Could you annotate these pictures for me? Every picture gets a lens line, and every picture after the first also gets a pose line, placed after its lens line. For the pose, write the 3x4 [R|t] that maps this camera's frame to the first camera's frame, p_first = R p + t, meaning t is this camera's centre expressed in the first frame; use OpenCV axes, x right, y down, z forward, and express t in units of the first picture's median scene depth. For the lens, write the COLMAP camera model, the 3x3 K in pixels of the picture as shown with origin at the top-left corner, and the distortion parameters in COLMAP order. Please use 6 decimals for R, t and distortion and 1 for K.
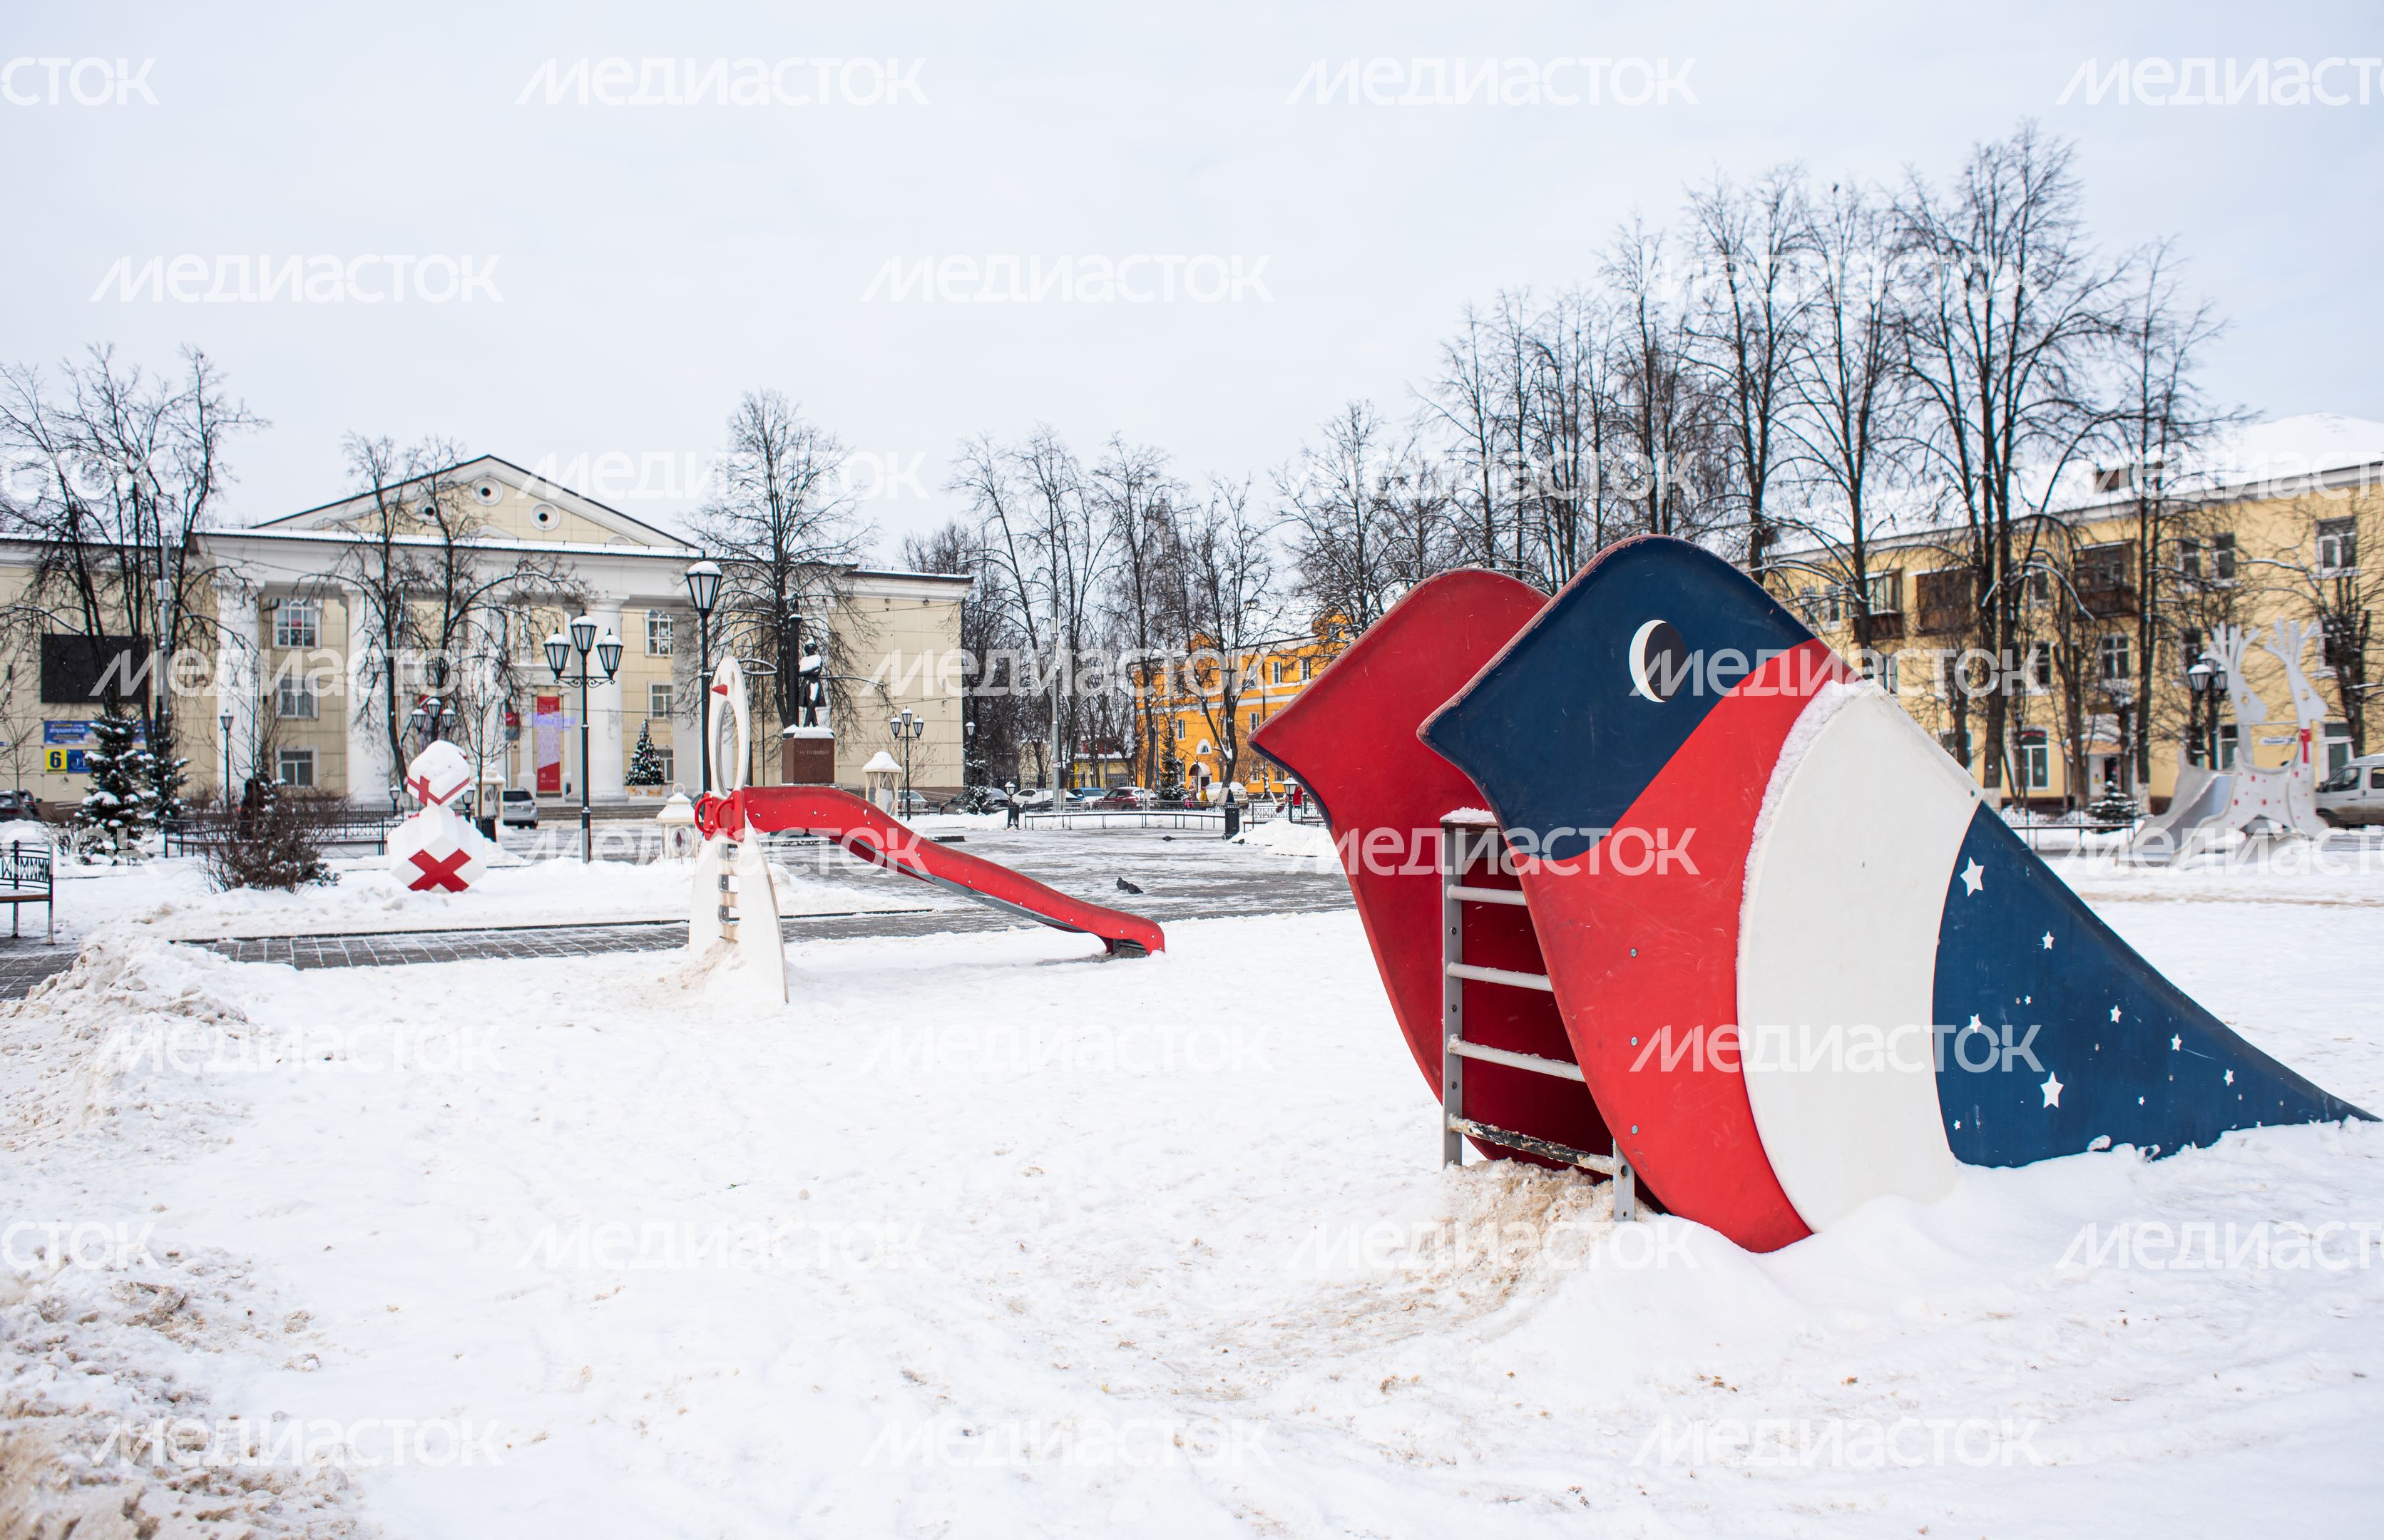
lens RADIAL K [[1726.1, 0, 1200.5], [0, 1726.1, 753.6], [0, 0, 1]] dist [-0.087270, 0.073549]
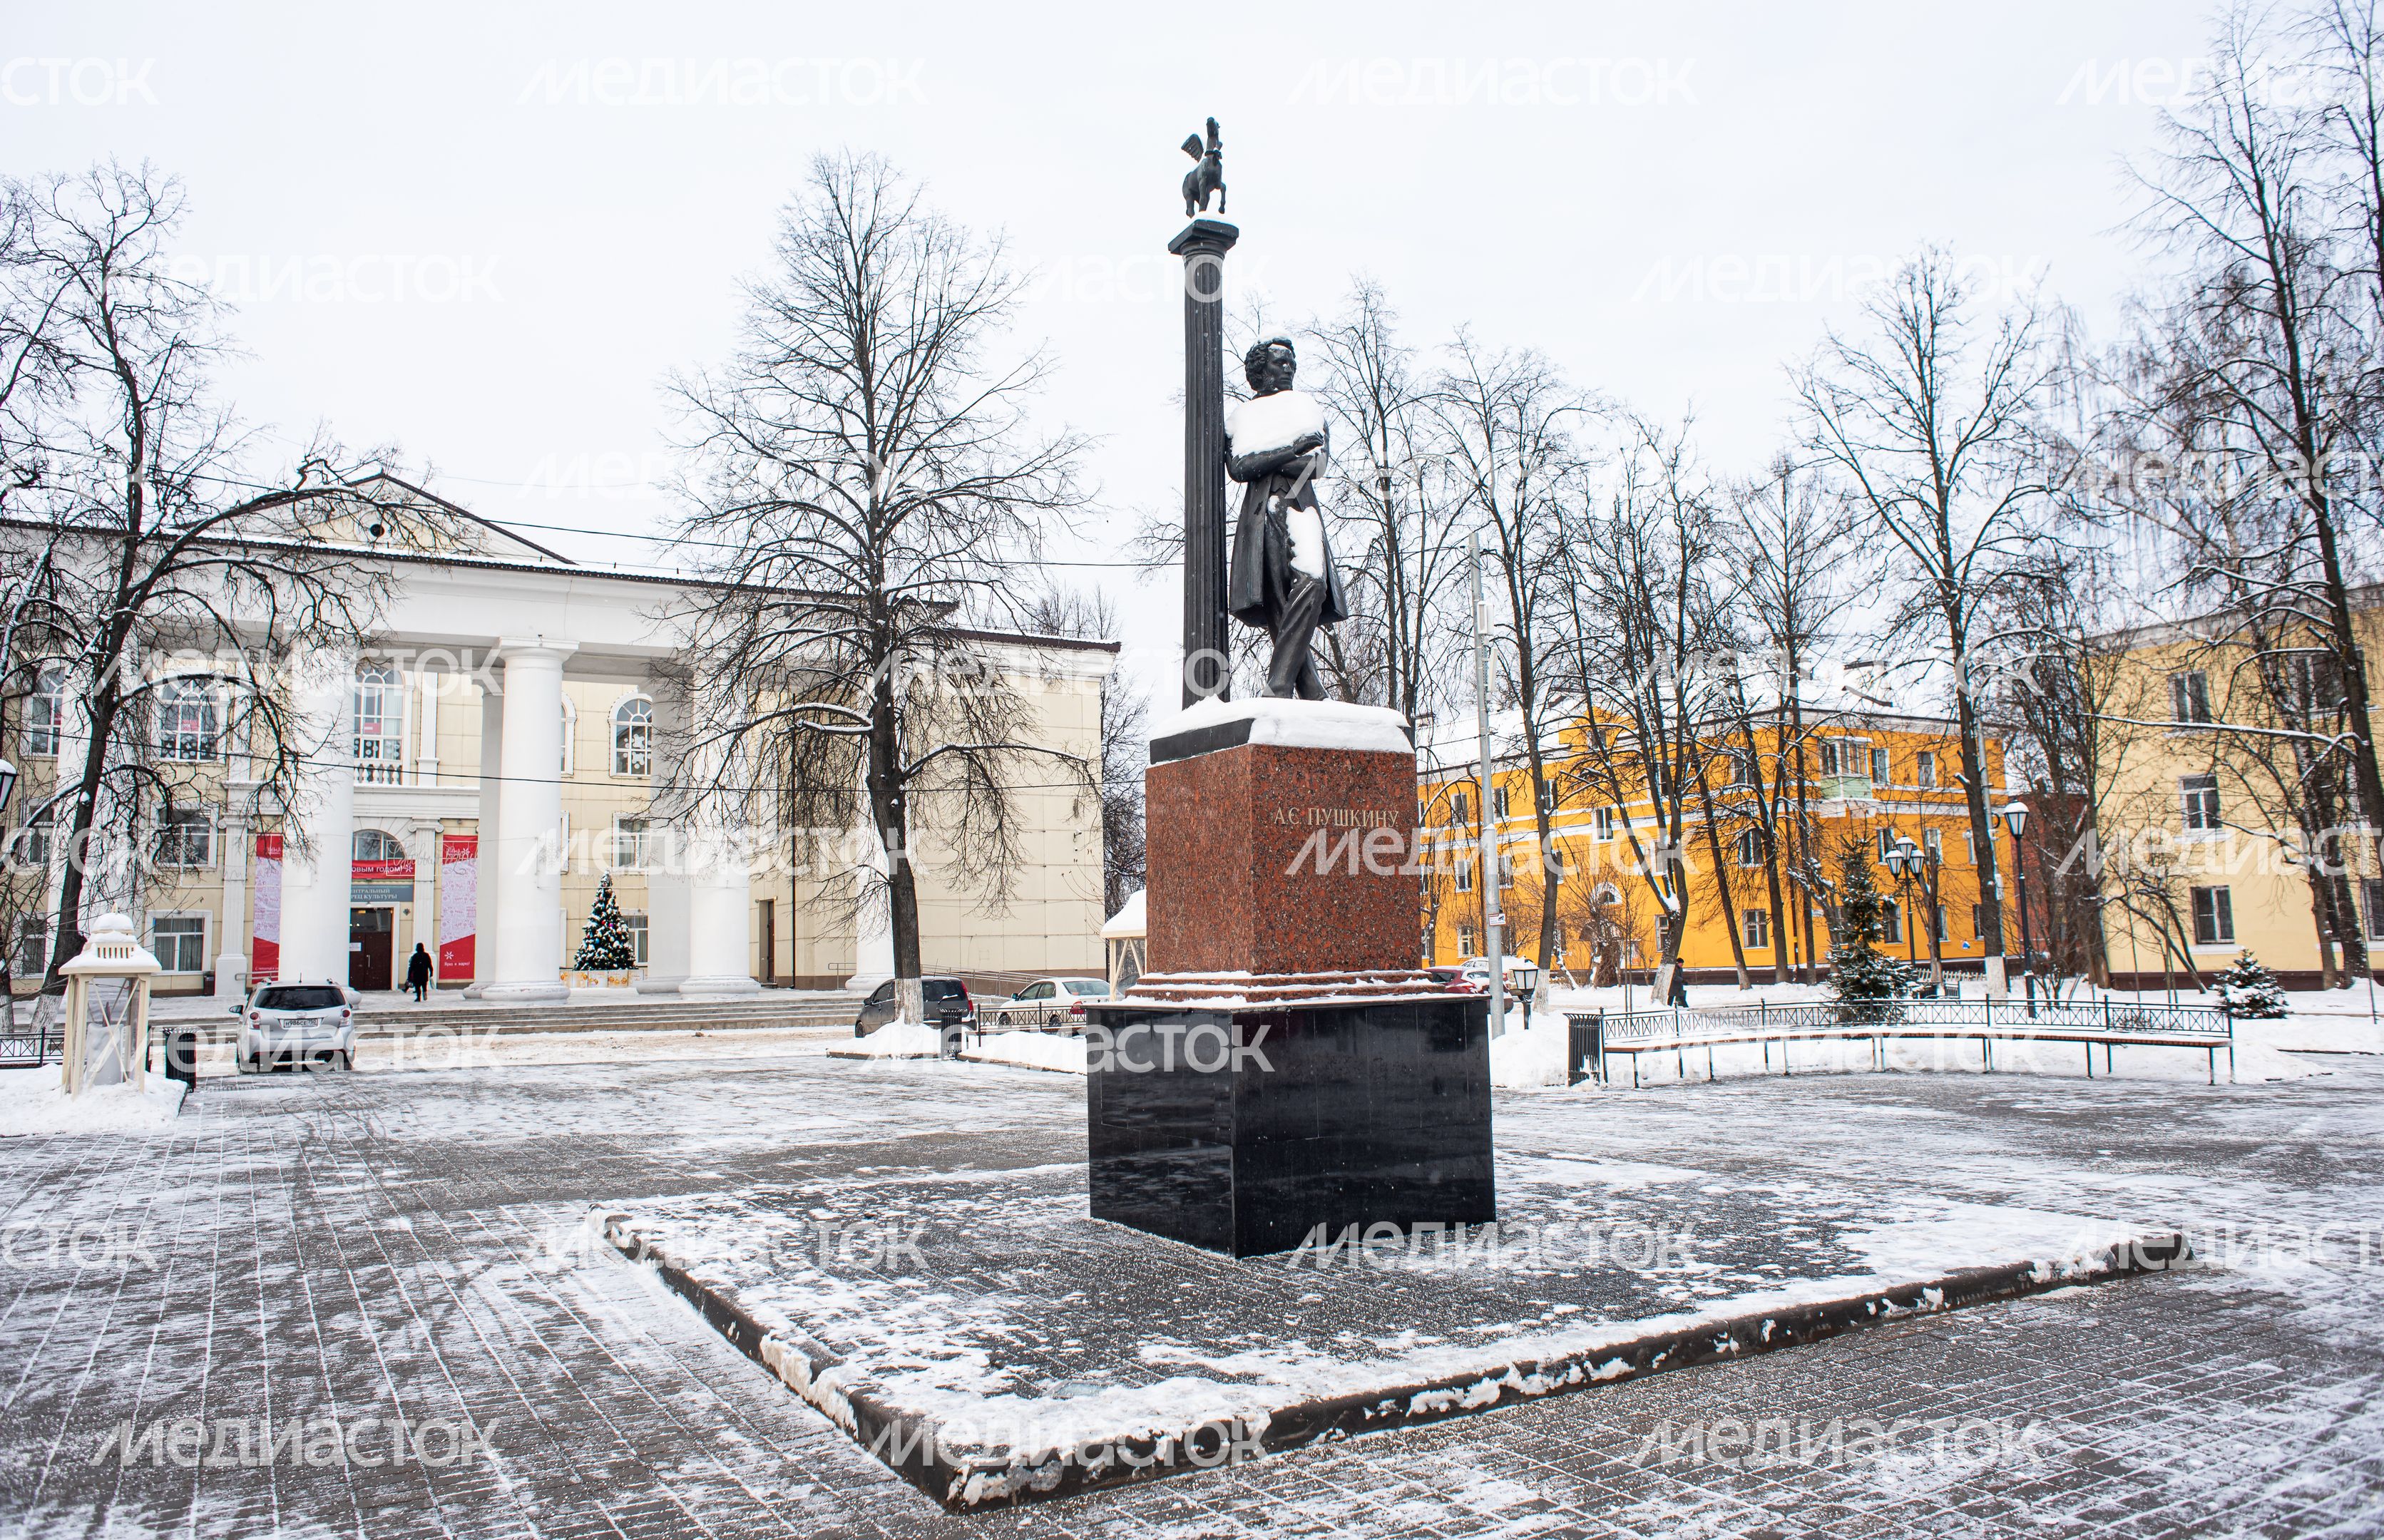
lens RADIAL K [[1619.5, 0, 1153.1], [0, 1619.5, 764.2], [0, 0, 1]] dist [-0.088574, 0.073977]
pose [[0.999946, -0.009113, 0.004915, -0.170687], [0.009575, 0.994532, -0.103992, 0.008728], [-0.003941, 0.104033, 0.994566, 0.556534]]
